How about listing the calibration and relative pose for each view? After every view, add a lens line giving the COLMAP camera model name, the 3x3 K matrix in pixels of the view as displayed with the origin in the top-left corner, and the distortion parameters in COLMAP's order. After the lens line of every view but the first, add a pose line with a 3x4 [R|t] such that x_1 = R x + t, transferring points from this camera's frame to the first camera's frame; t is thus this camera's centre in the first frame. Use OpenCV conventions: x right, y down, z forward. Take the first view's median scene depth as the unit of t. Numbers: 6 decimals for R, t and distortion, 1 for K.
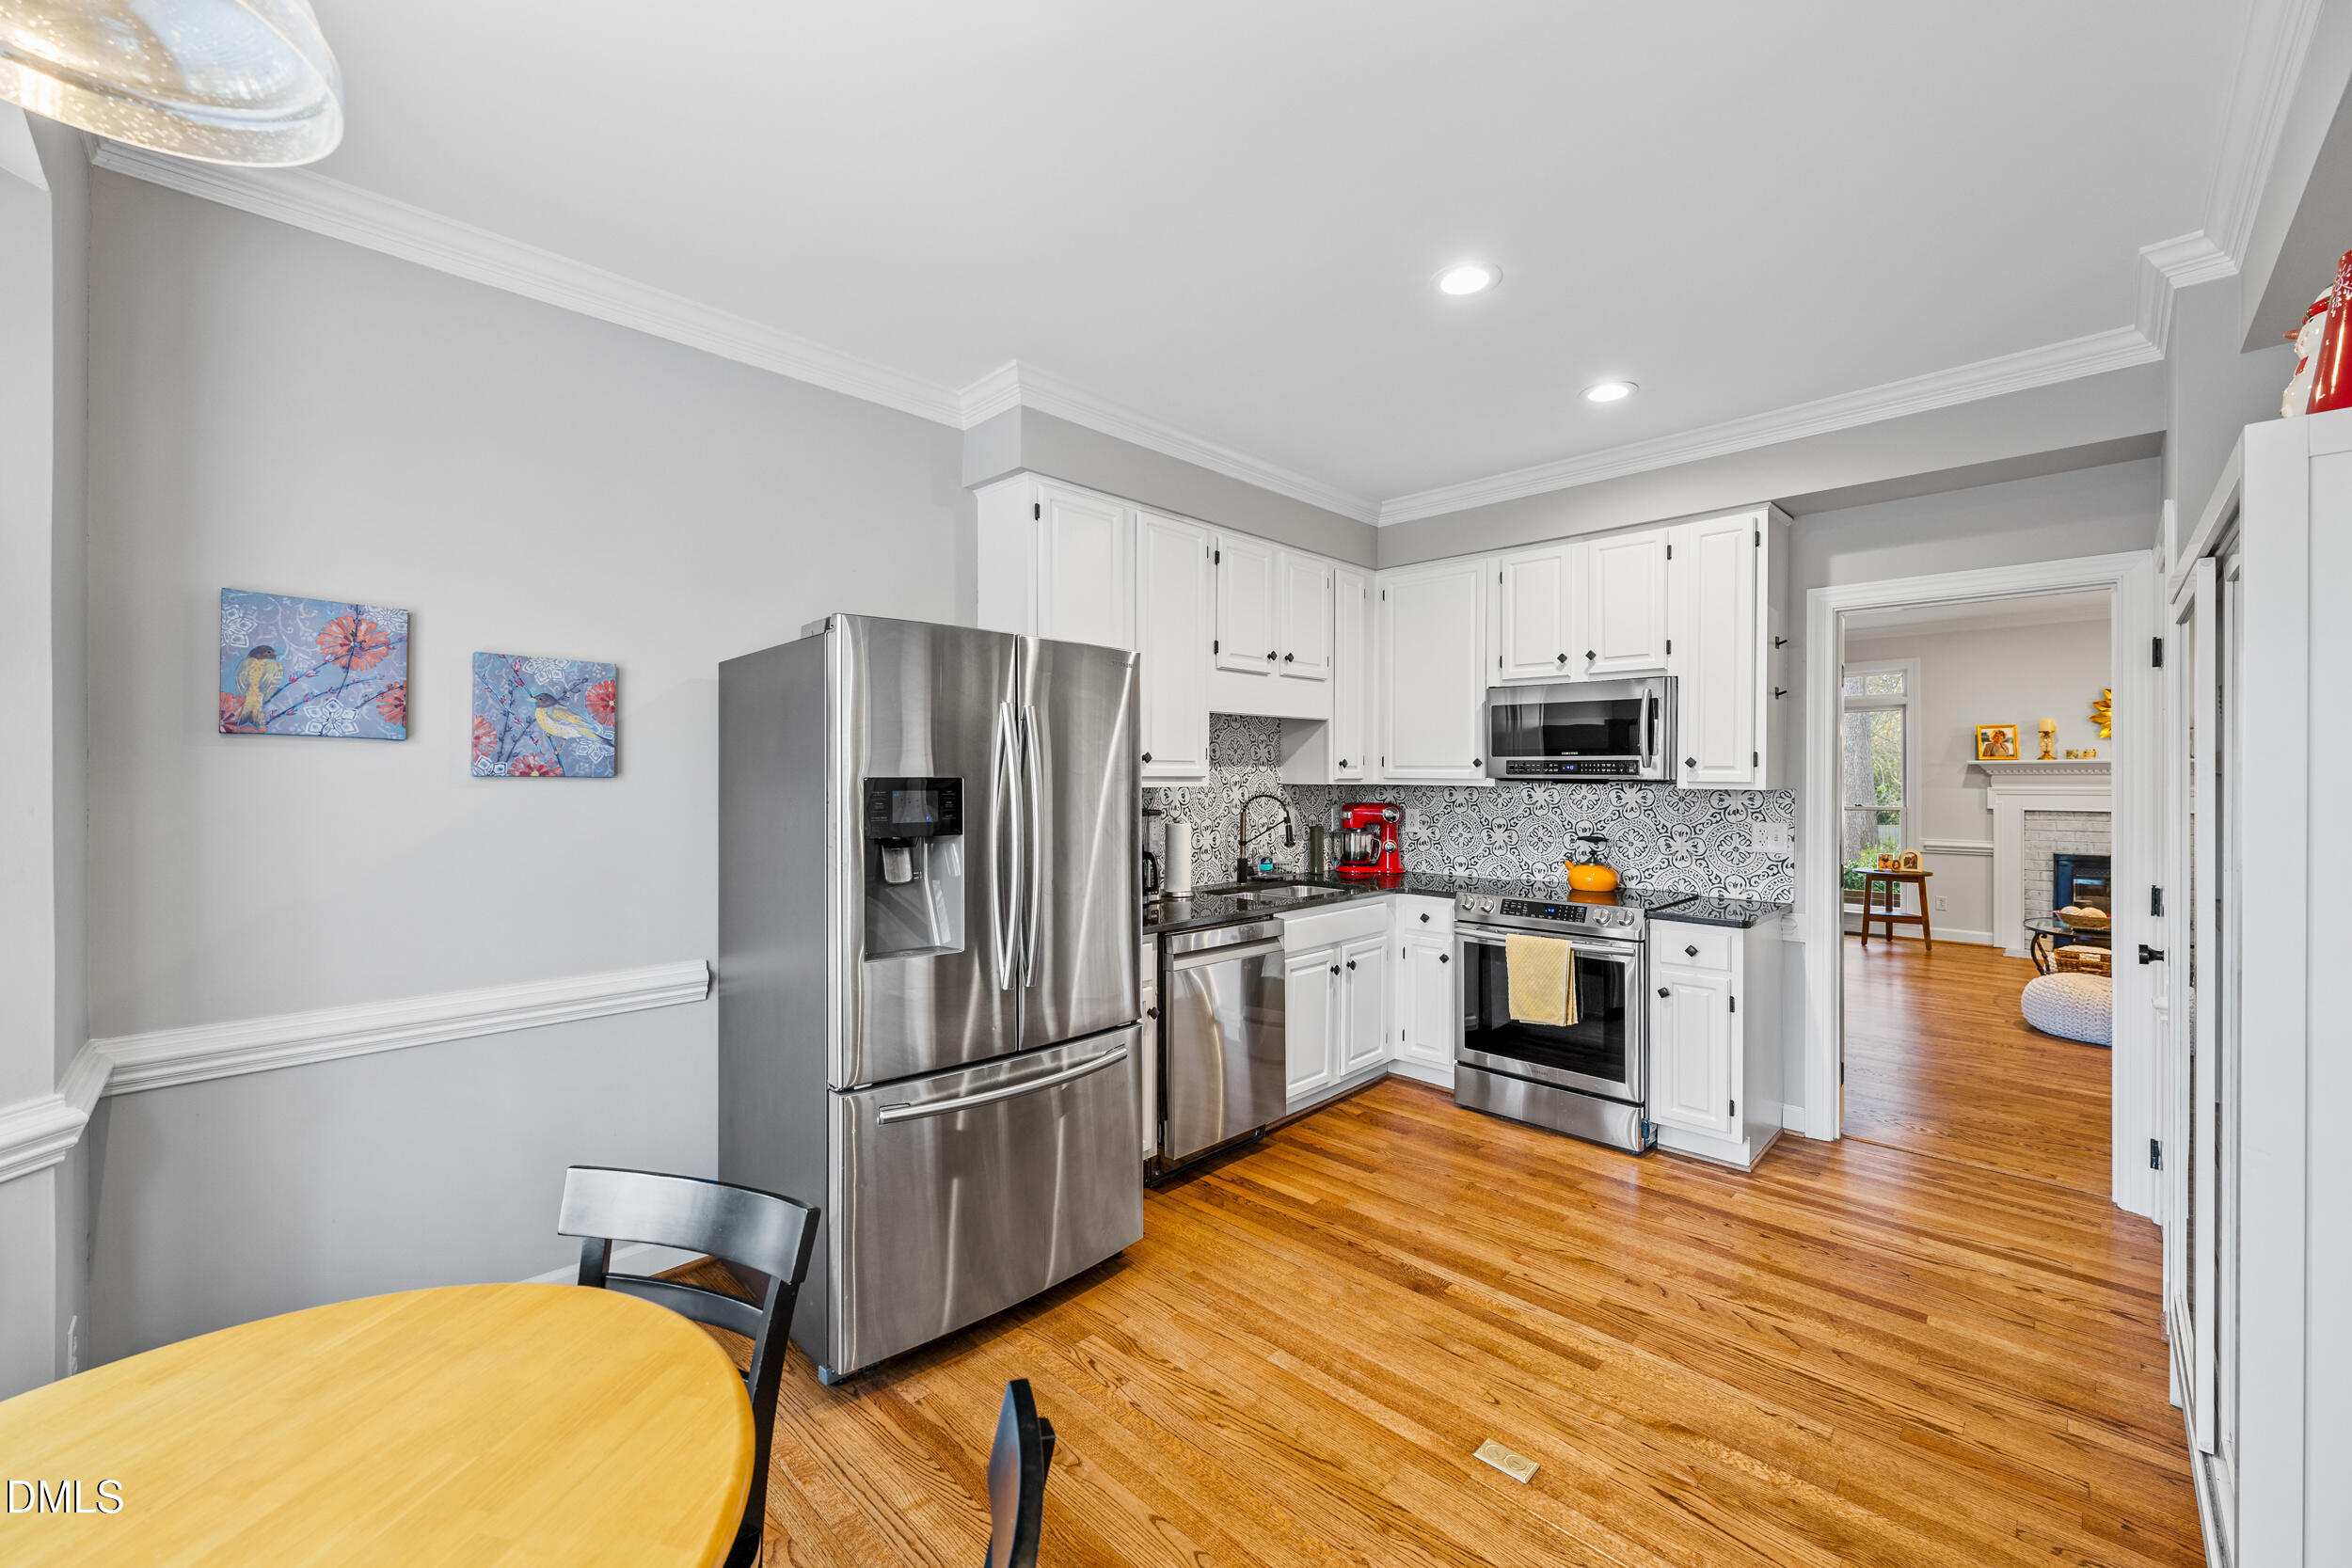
lens RADIAL K [[923.6, 0, 1176.2], [0, 923.6, 779.7], [0, 0, 1]] dist [-0.001596, 0.000170]
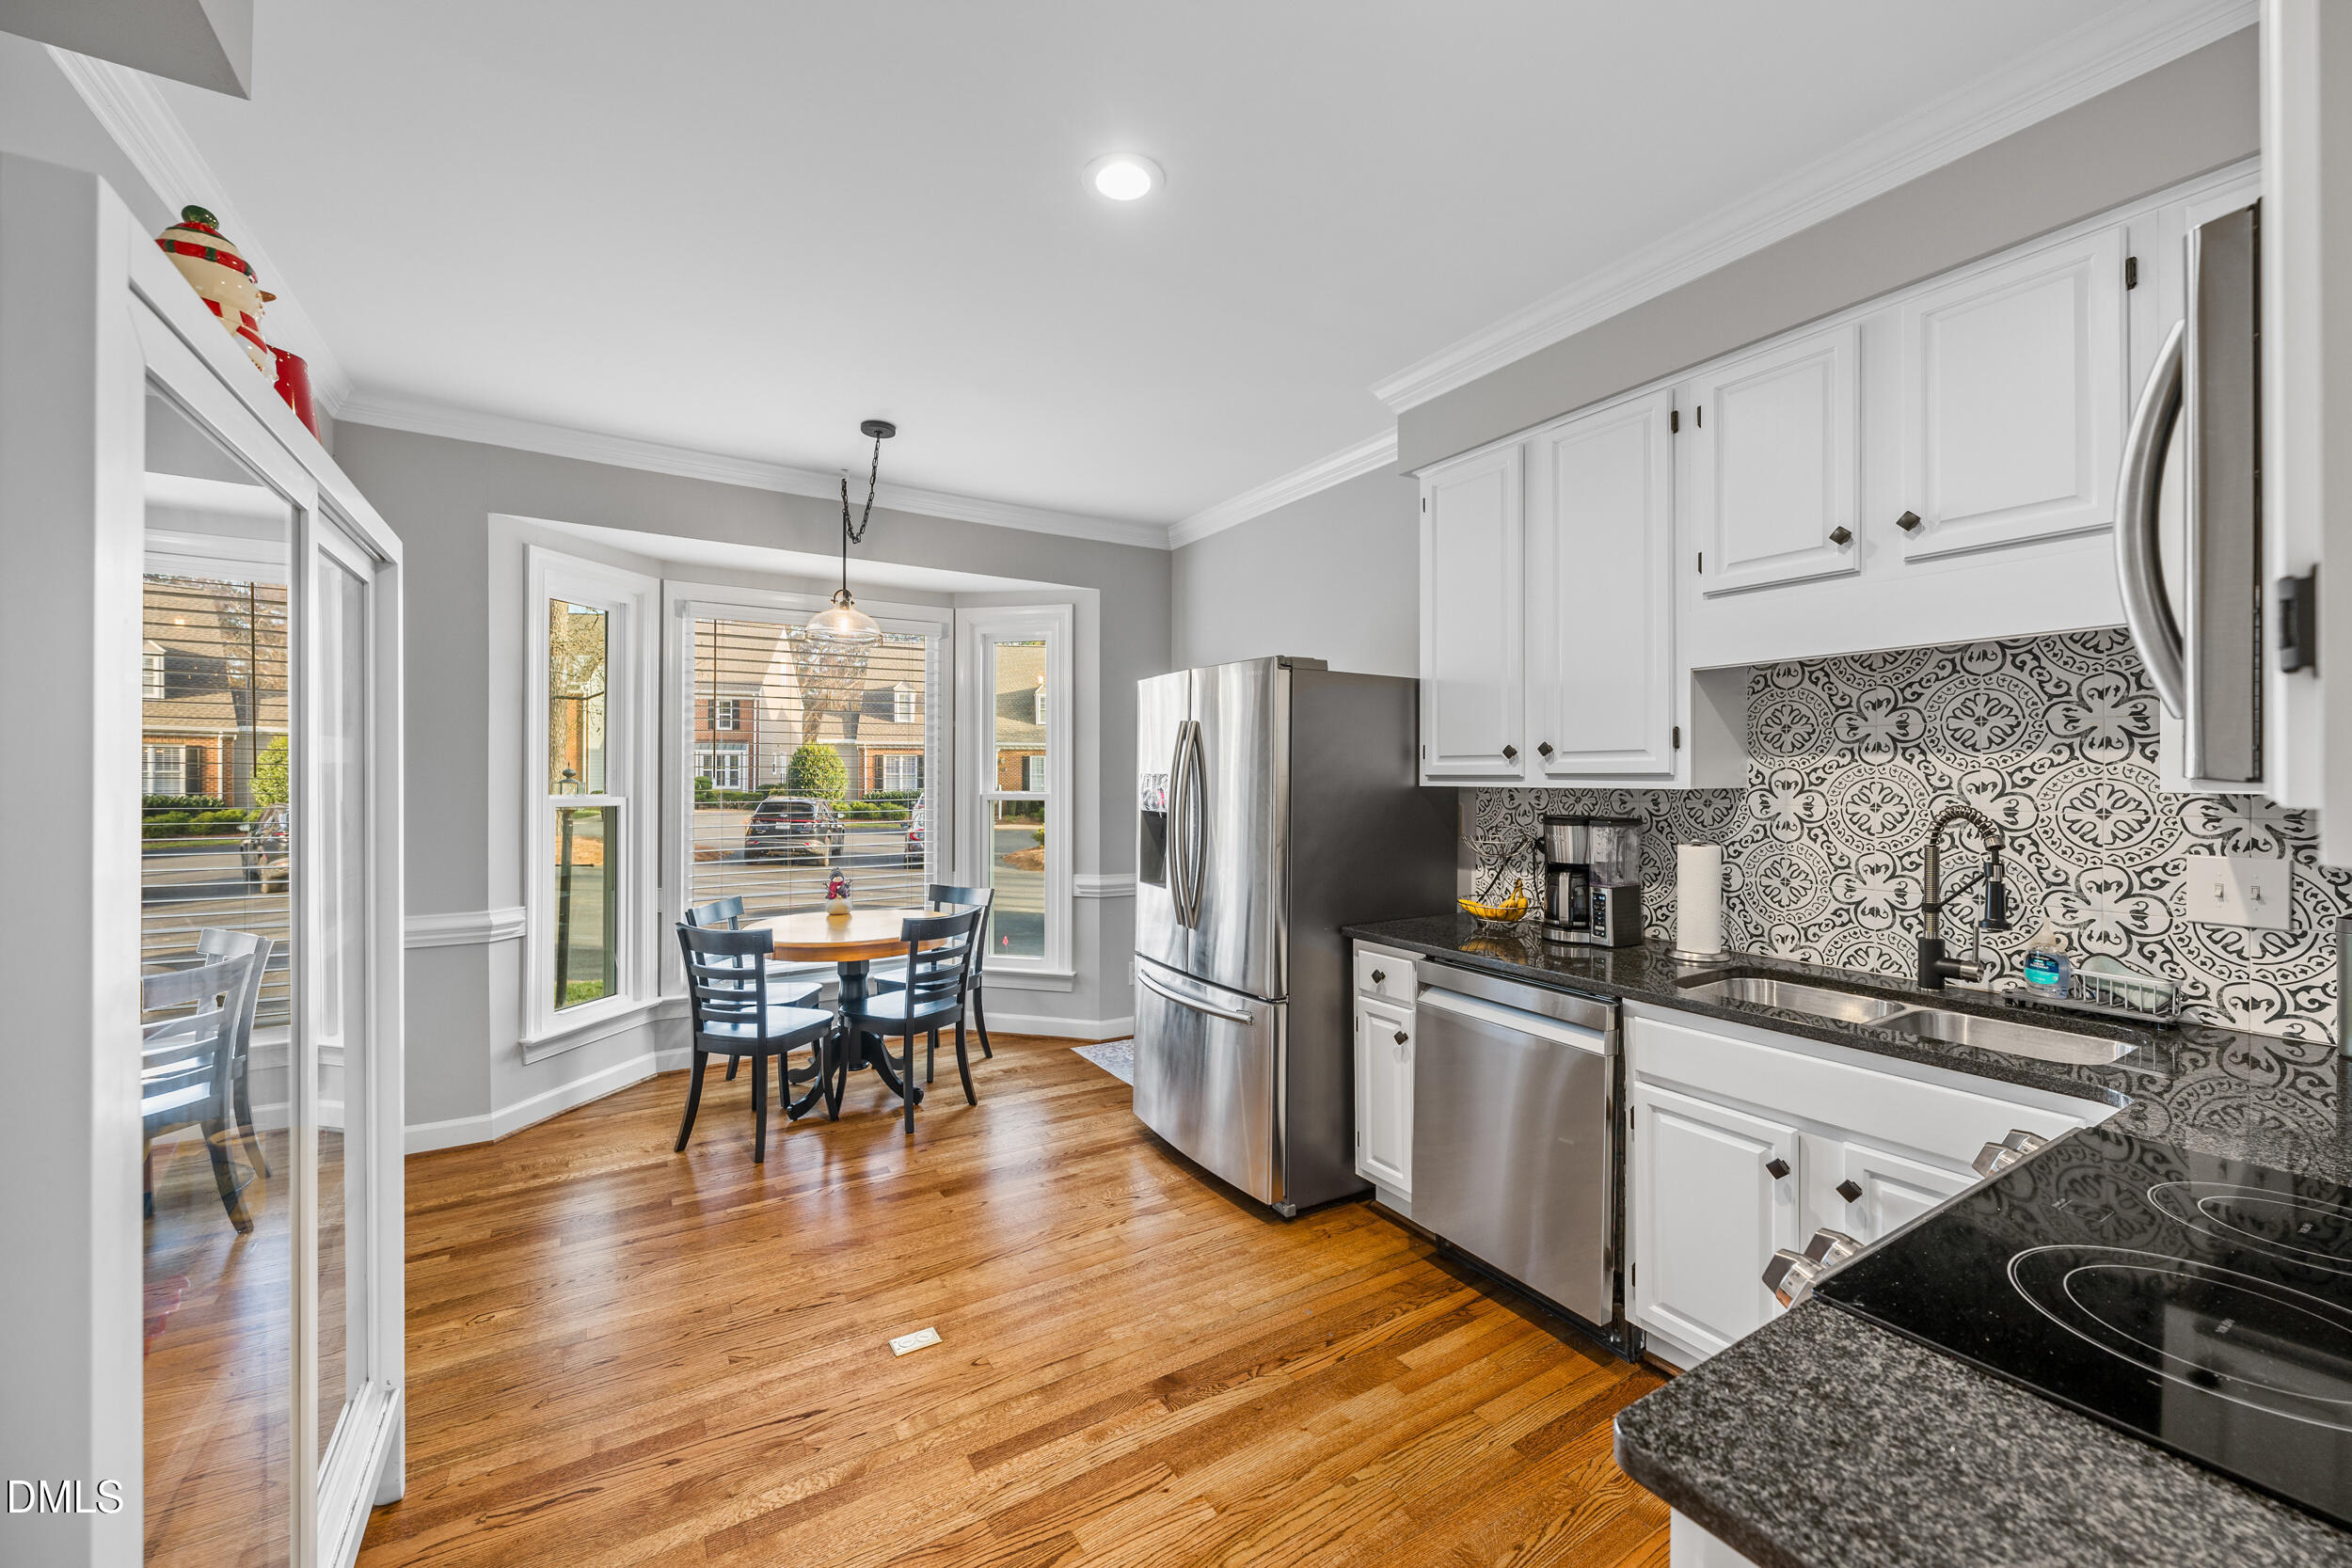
lens RADIAL K [[923.6, 0, 1173.6], [0, 923.6, 784.2], [0, 0, 1]] dist [-0.001596, 0.000170]
pose [[-0.236340, 0.008923, -0.971630, 0.744263], [-0.004588, 0.999936, 0.010299, -0.001044], [0.971660, 0.006892, -0.236284, 0.829630]]
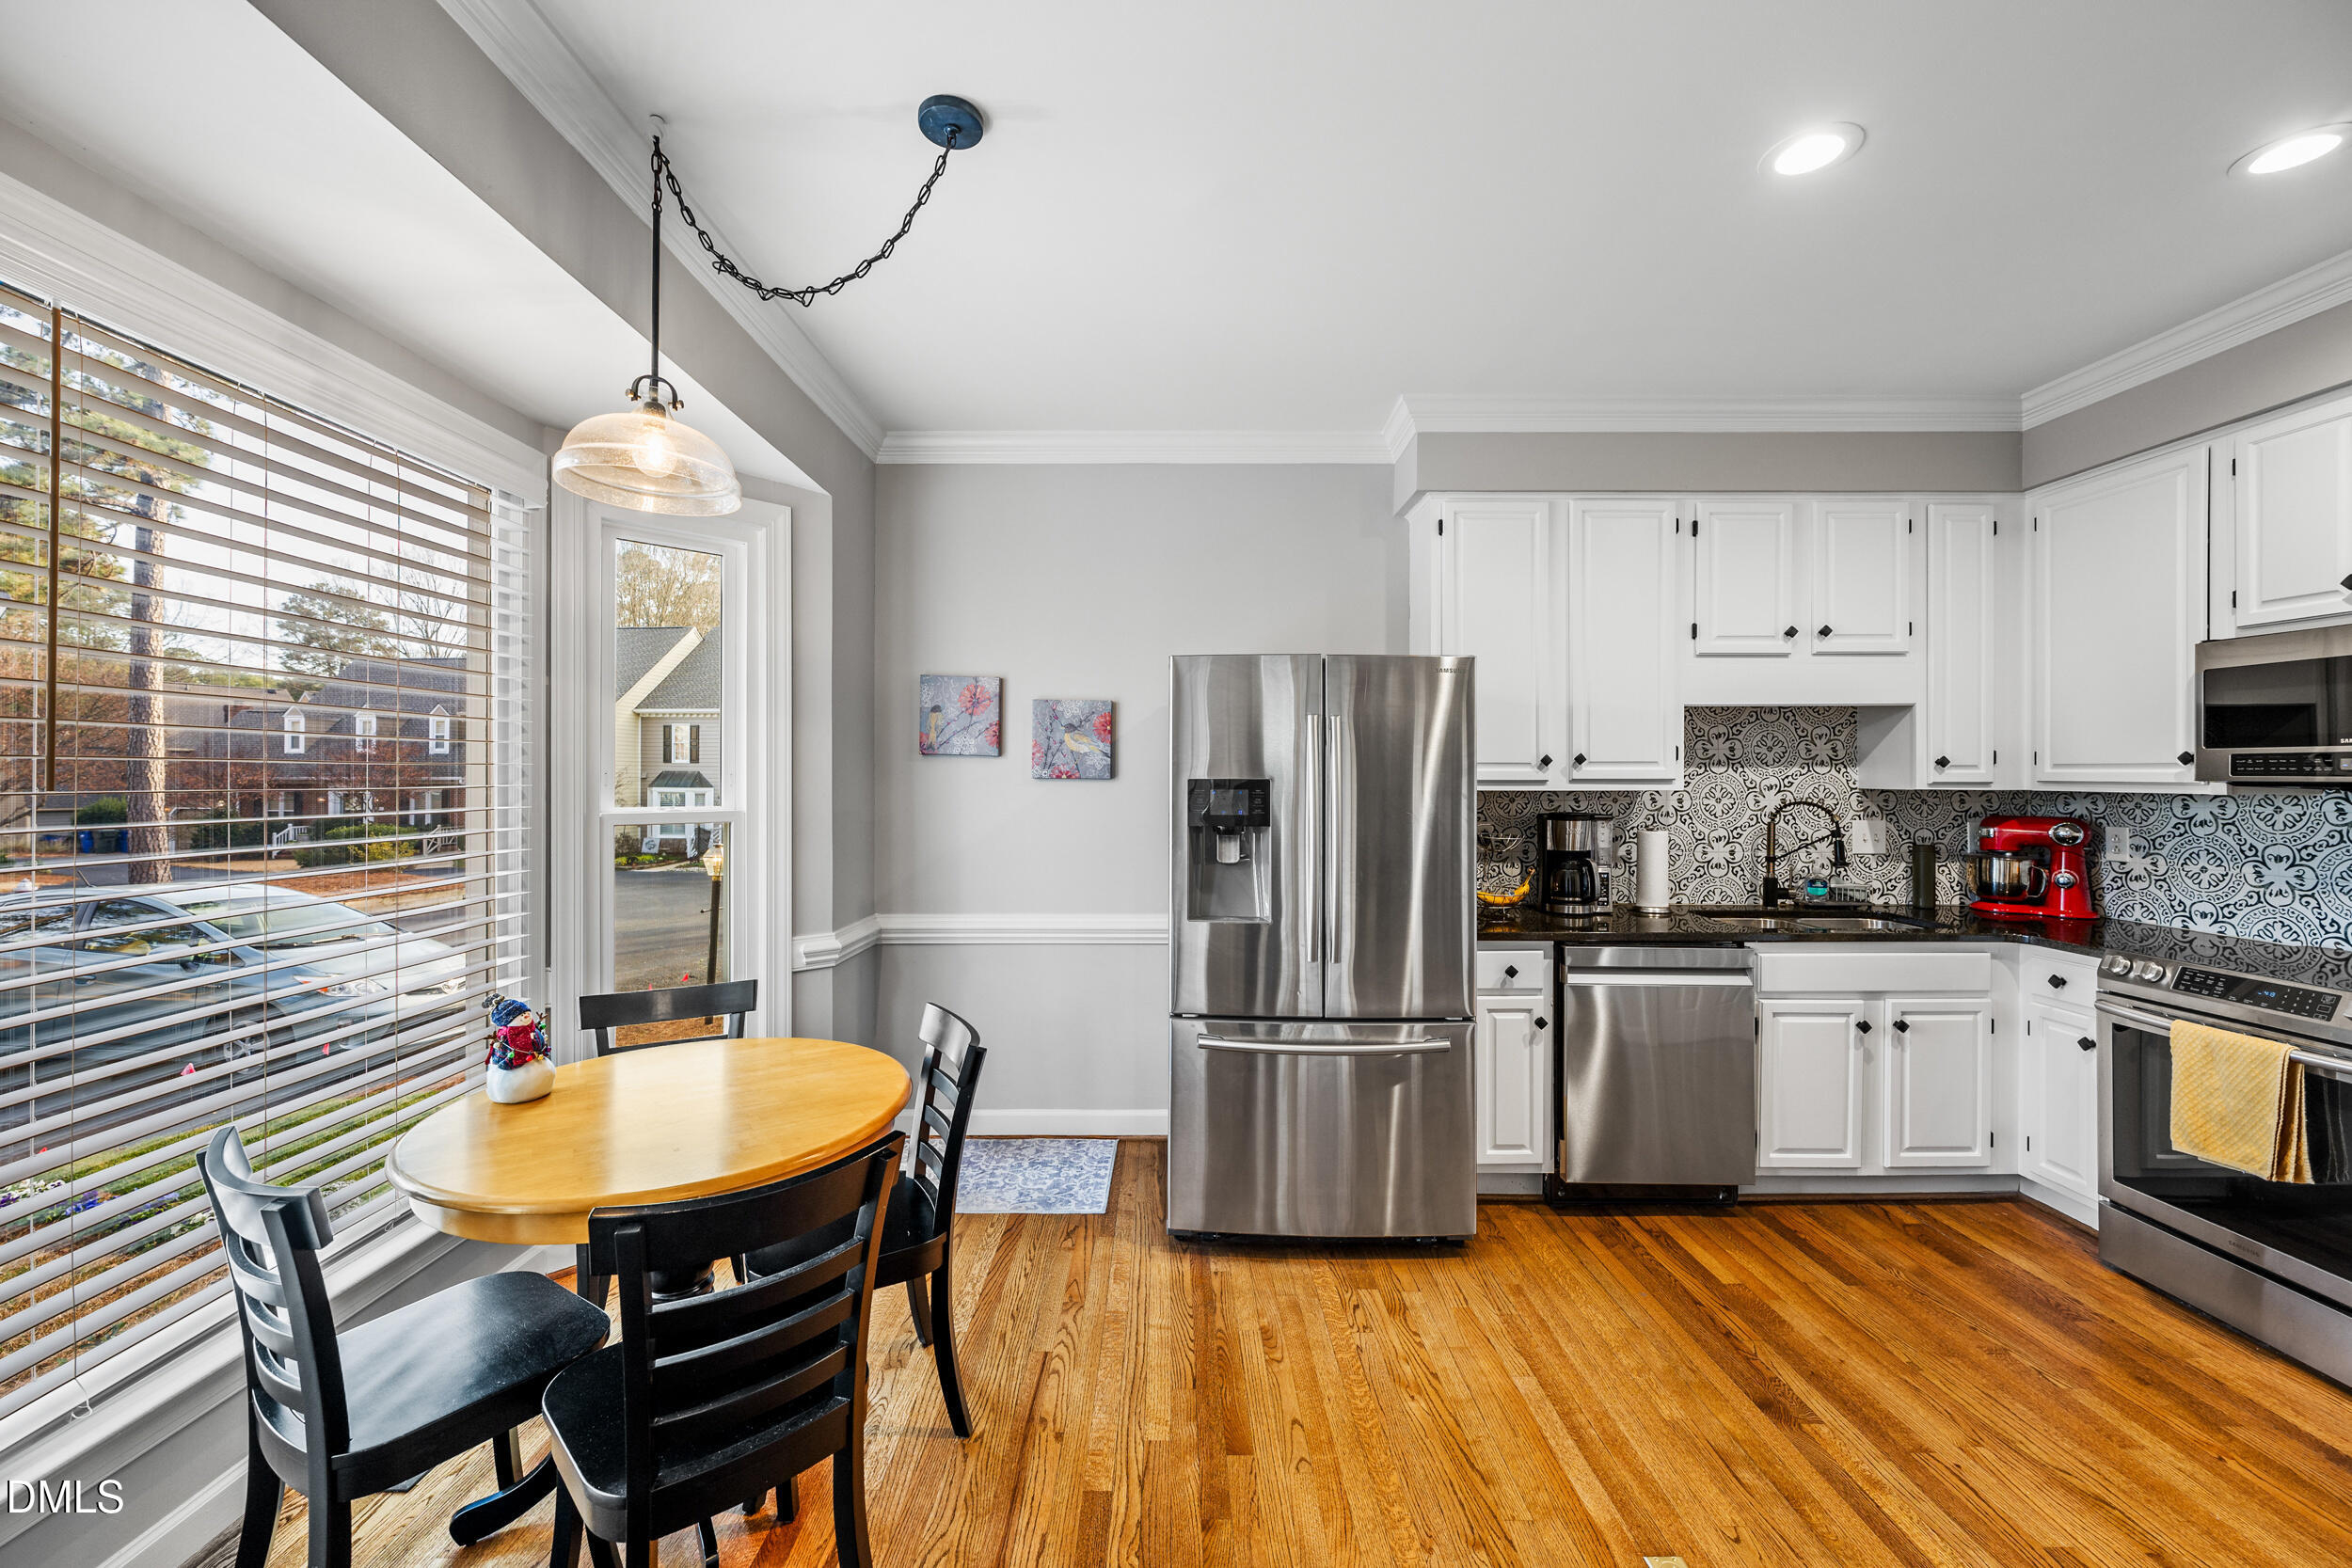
lens RADIAL K [[923.6, 0, 1176.0], [0, 923.6, 780.9], [0, 0, 1]] dist [-0.001596, 0.000170]
pose [[0.705083, 0.001349, -0.709123, 0.326329], [-0.003488, 0.999993, -0.001565, 0.001325], [0.709116, 0.003577, 0.705083, 0.037602]]
